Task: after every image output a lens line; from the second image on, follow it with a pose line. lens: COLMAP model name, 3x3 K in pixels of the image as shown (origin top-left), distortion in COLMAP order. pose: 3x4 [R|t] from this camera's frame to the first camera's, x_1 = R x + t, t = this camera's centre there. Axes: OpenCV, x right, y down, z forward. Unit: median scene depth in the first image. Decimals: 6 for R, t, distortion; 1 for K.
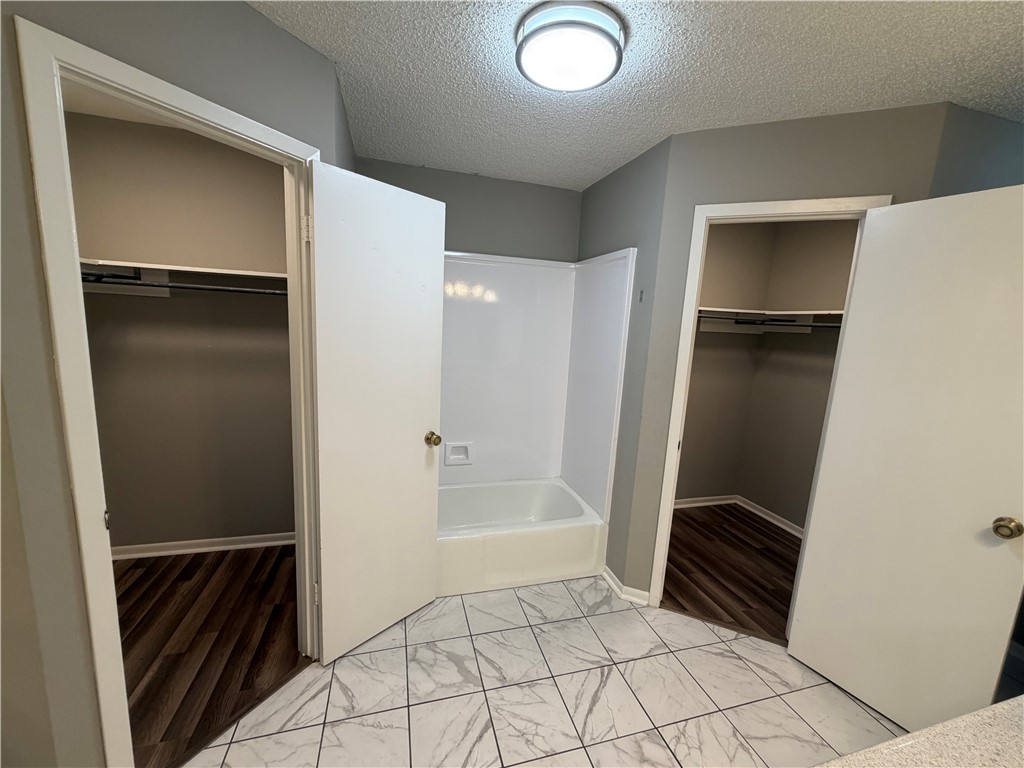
lens RADIAL K [[410.1, 0, 515.3], [0, 410.1, 386.2], [0, 0, 1]] dist [0.004367, -0.000976]
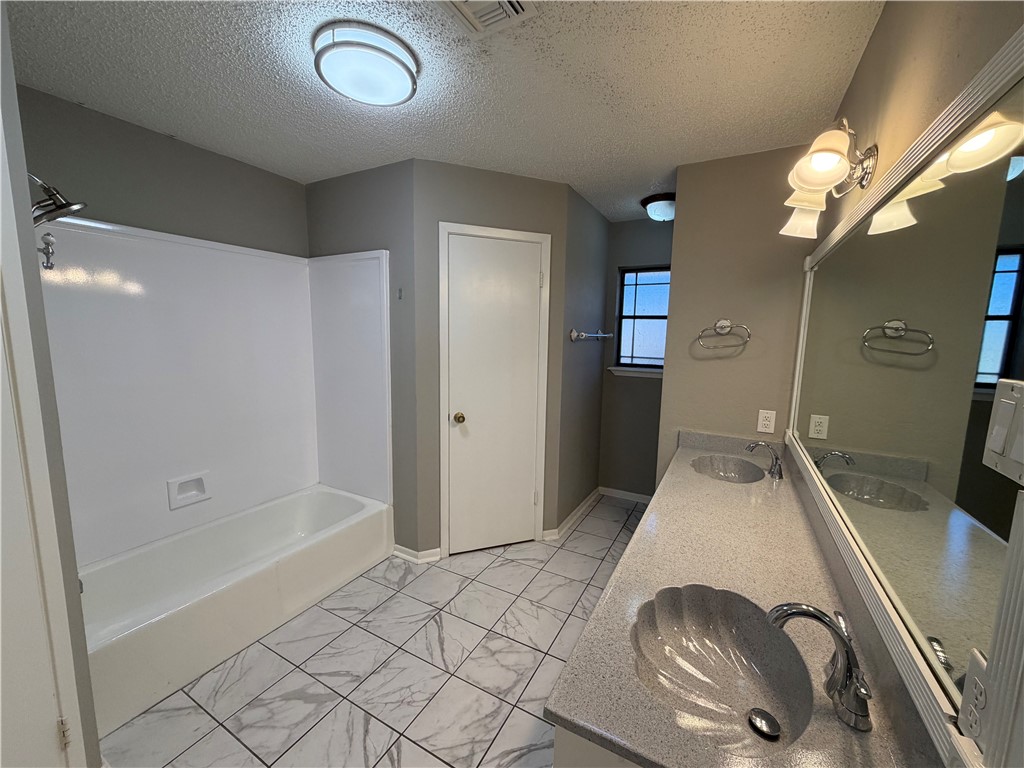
lens RADIAL K [[410.1, 0, 515.6], [0, 410.1, 384.0], [0, 0, 1]] dist [0.004367, -0.000976]
pose [[0.704951, -0.133559, 0.696568, -0.295399], [0.133510, 0.989541, 0.054617, 0.005284], [-0.696577, 0.054496, 0.715409, -0.014276]]
